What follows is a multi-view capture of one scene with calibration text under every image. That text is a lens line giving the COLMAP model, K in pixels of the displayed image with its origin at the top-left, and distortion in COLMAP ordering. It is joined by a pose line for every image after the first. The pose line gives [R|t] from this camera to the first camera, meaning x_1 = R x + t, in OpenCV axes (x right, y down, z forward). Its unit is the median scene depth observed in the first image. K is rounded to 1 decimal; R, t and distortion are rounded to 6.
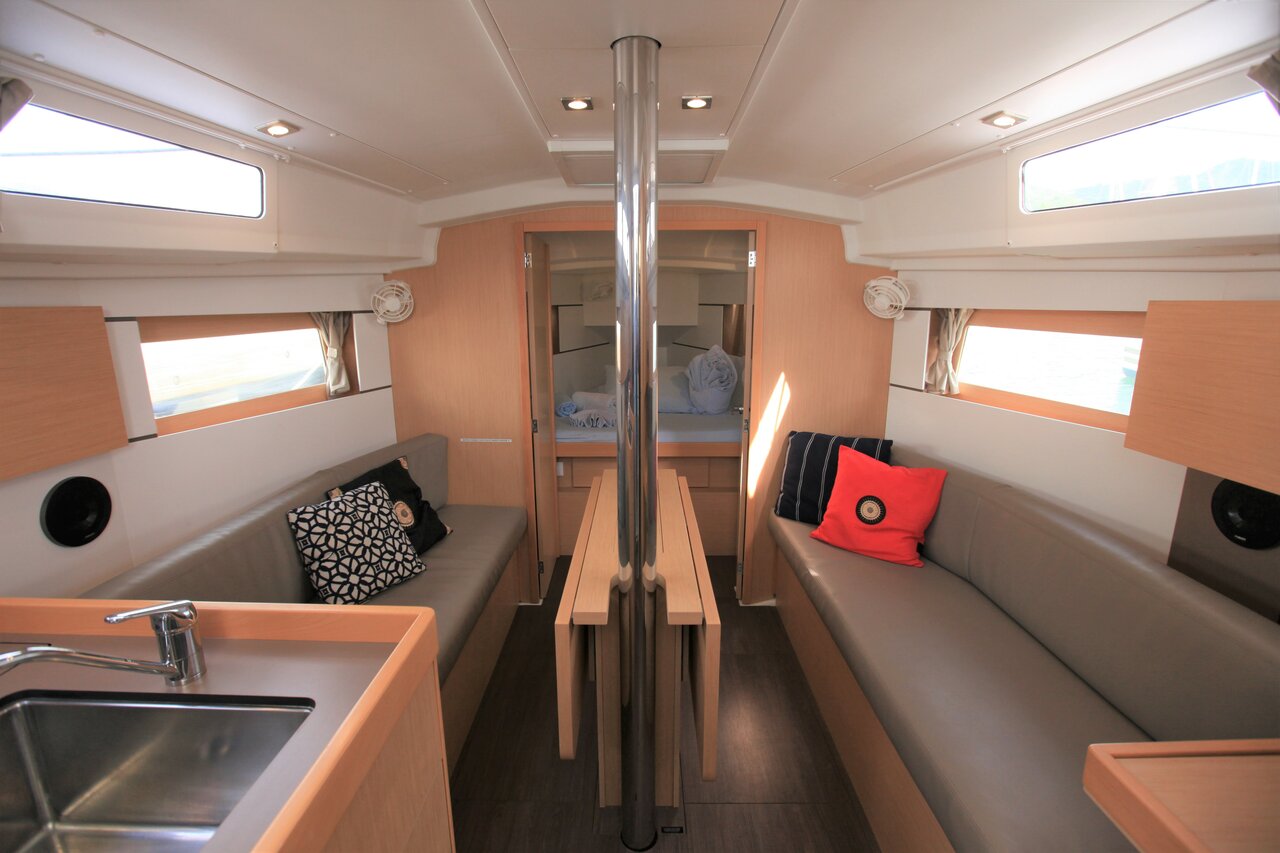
lens RADIAL K [[578.4, 0, 629.1], [0, 578.4, 426.9], [0, 0, 1]] dist [-0.048103, 0.014289]
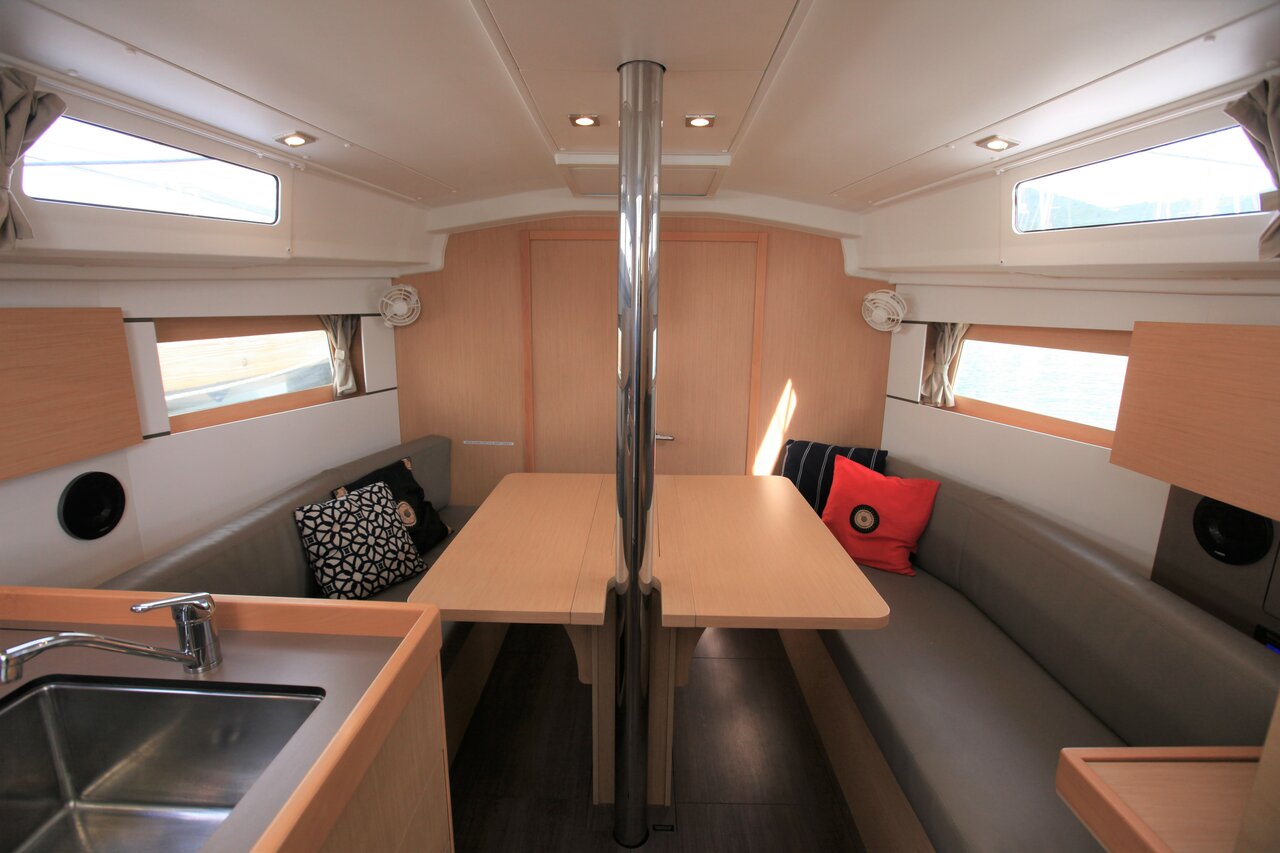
lens RADIAL K [[578.4, 0, 629.1], [0, 578.4, 426.9], [0, 0, 1]] dist [-0.048103, 0.014289]
pose [[0.999814, 0.019134, -0.002450, 0.002841], [-0.019149, 0.999797, -0.006300, -0.005088], [0.002329, 0.006346, 0.999977, -0.025637]]
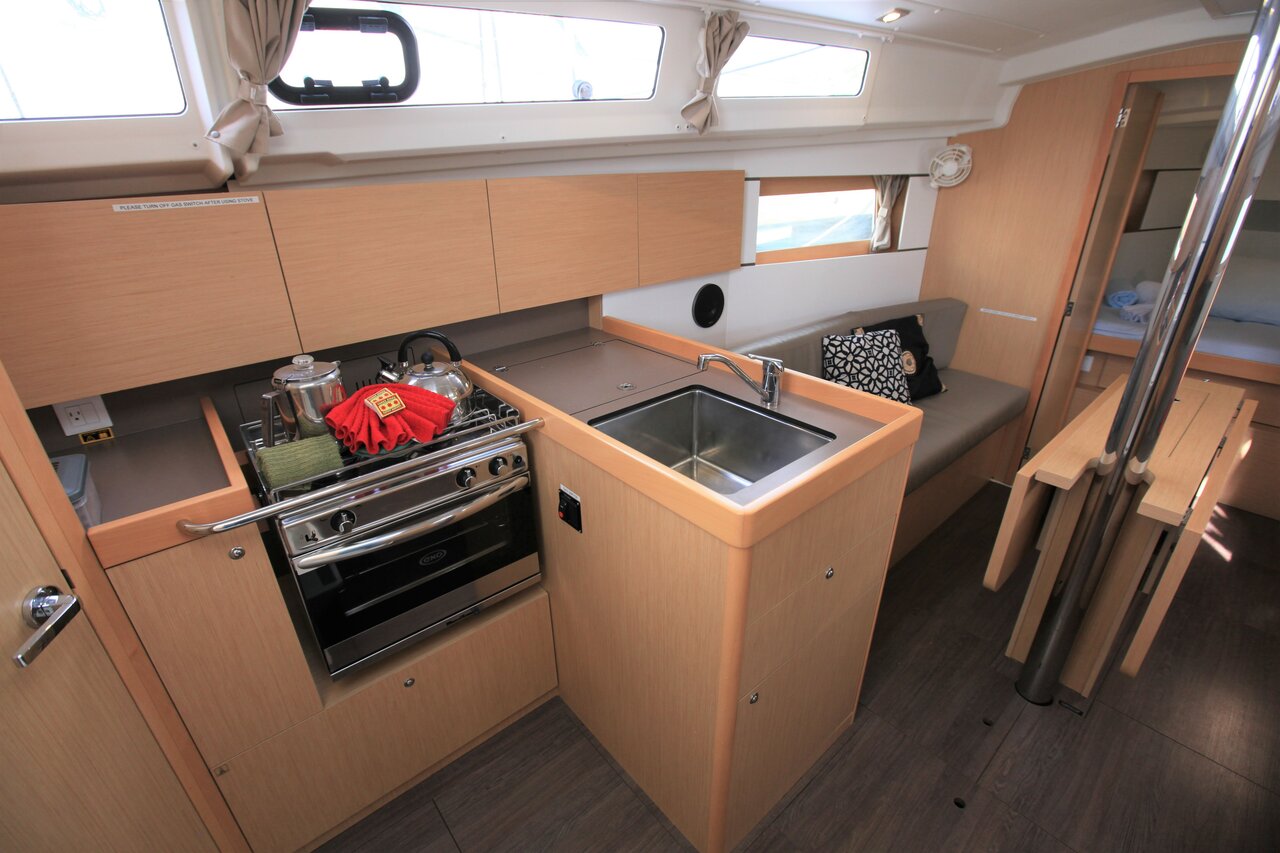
lens RADIAL K [[577.1, 0, 627.8], [0, 577.1, 426.0], [0, 0, 1]] dist [-0.053781, 0.016019]
pose [[0.657516, 0.308744, -0.687277, 0.075014], [-0.142618, 0.946695, 0.288840, 0.026399], [0.739819, -0.091899, 0.666500, -0.230244]]
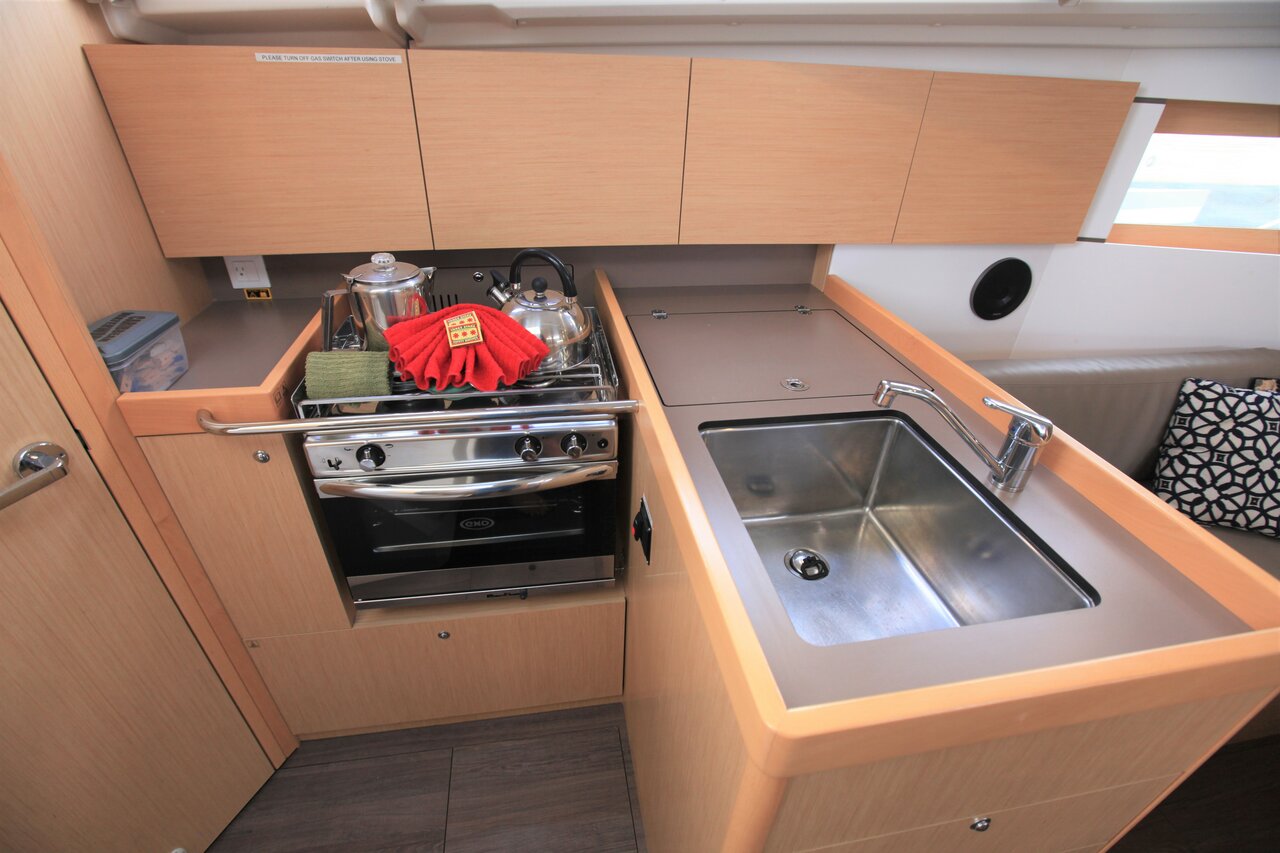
lens RADIAL K [[577.1, 0, 627.8], [0, 577.1, 426.0], [0, 0, 1]] dist [-0.053781, 0.016019]
pose [[0.183185, 0.530541, -0.827629, -0.051640], [-0.234737, 0.841128, 0.487239, 0.007442], [0.954642, 0.105021, 0.278620, 0.020079]]
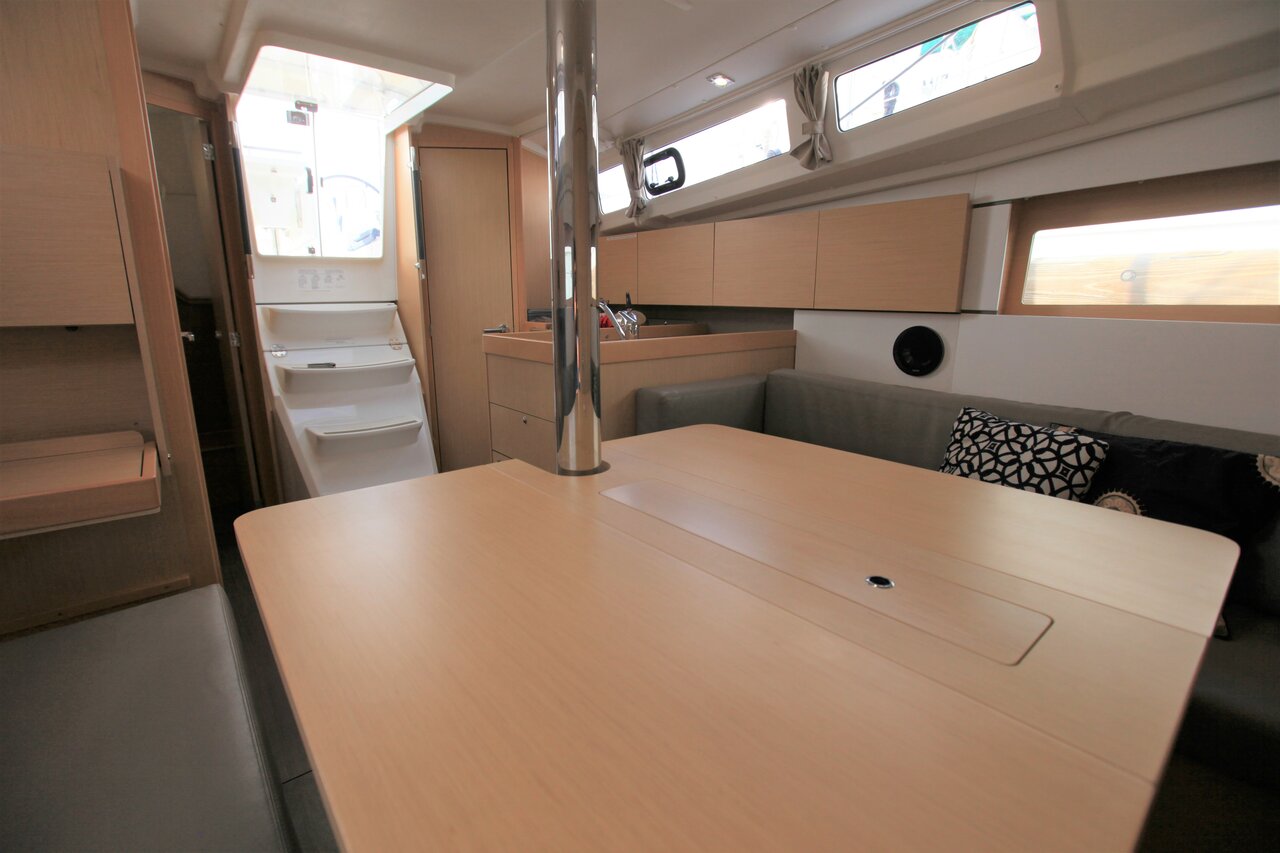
lens RADIAL K [[577.1, 0, 627.8], [0, 577.1, 426.0], [0, 0, 1]] dist [-0.053781, 0.016019]
pose [[-0.765818, 0.152481, -0.624718, 0.378707], [-0.127984, 0.915905, 0.380444, -0.098067], [0.630193, 0.371305, -0.681902, 1.247562]]
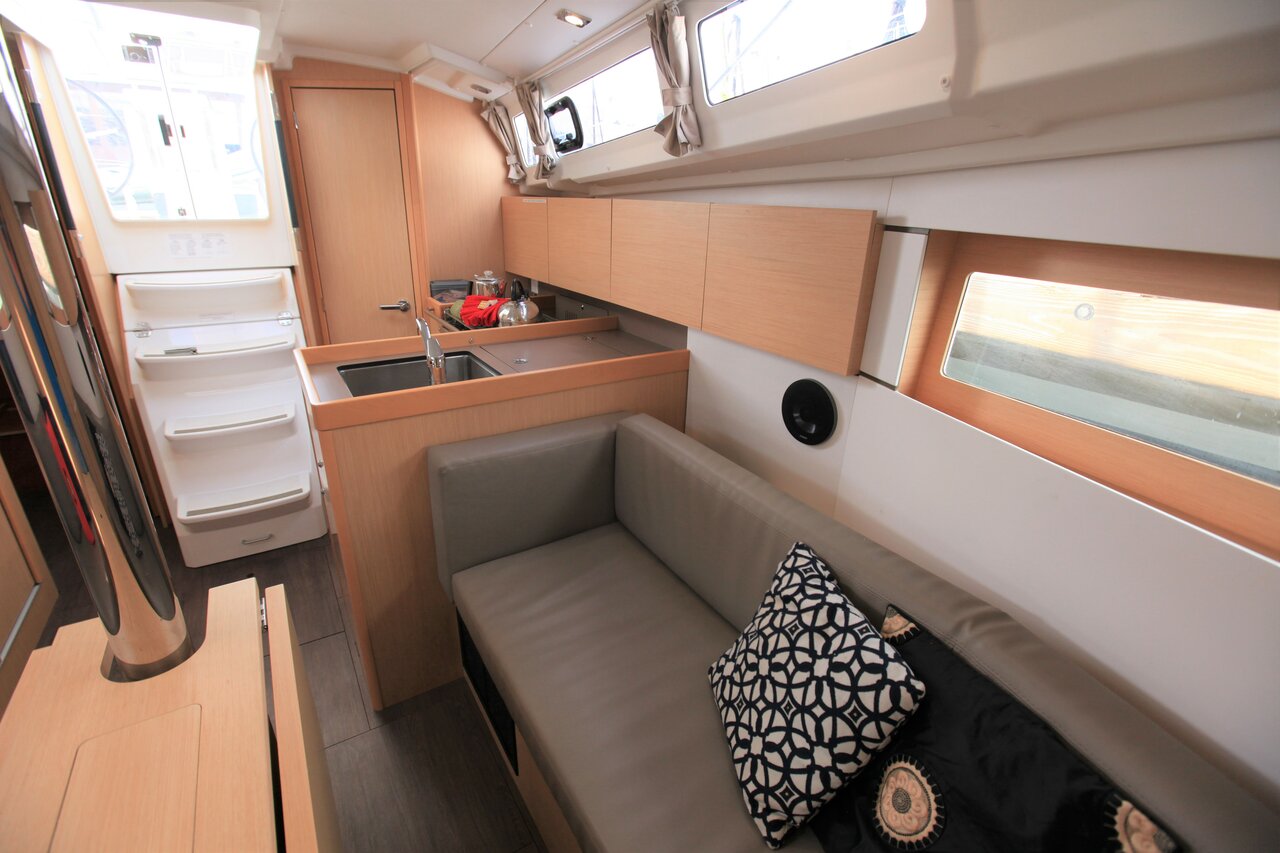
lens RADIAL K [[577.1, 0, 627.8], [0, 577.1, 426.0], [0, 0, 1]] dist [-0.053781, 0.016019]
pose [[-0.832121, 0.190205, -0.520958, -0.112697], [-0.138085, 0.838710, 0.526781, -0.272784], [0.537129, 0.510282, -0.671643, 1.226491]]
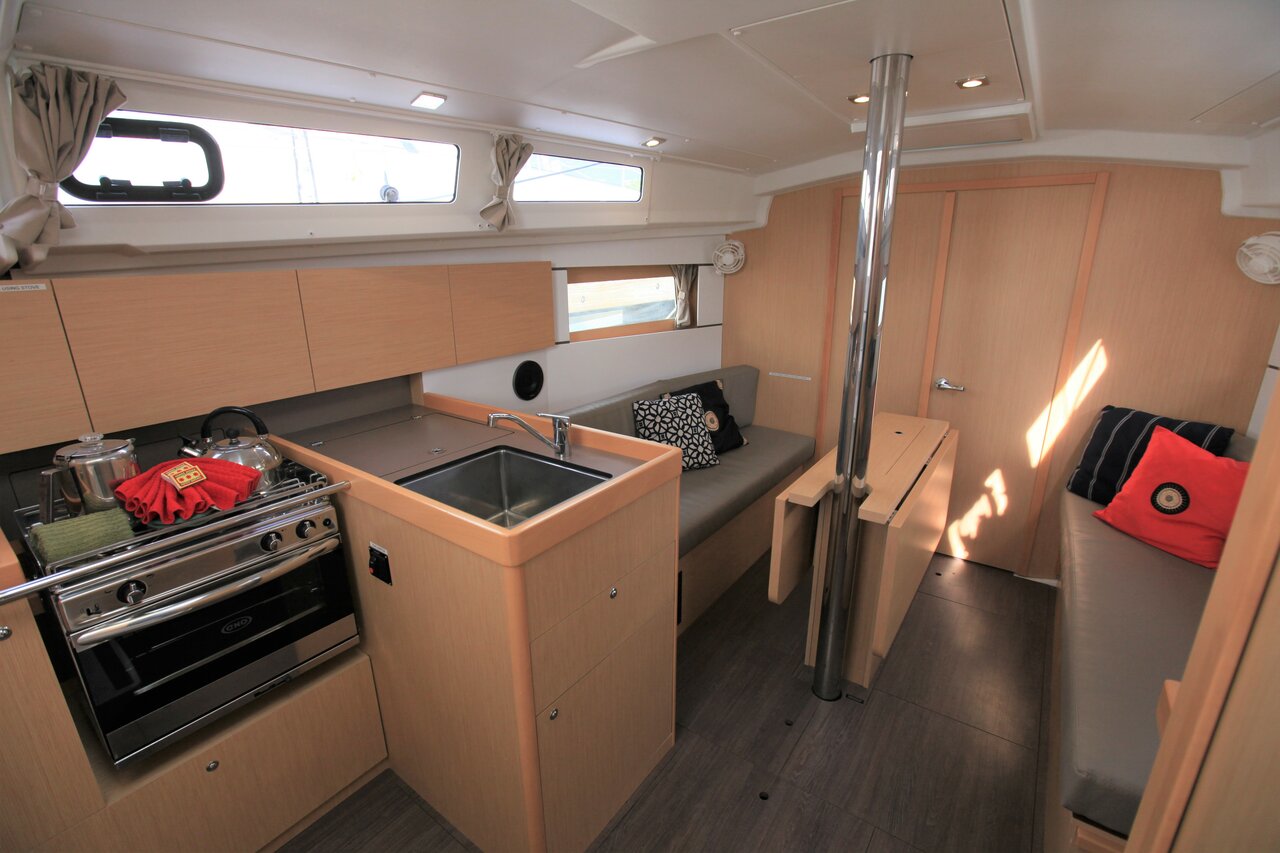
lens RADIAL K [[578.4, 0, 629.1], [0, 578.4, 426.9], [0, 0, 1]] dist [-0.048103, 0.014289]
pose [[0.814993, 0.164702, -0.555572, 0.234962], [-0.116359, 0.985743, 0.121536, 0.030133], [0.567669, -0.034405, 0.822538, -0.246860]]
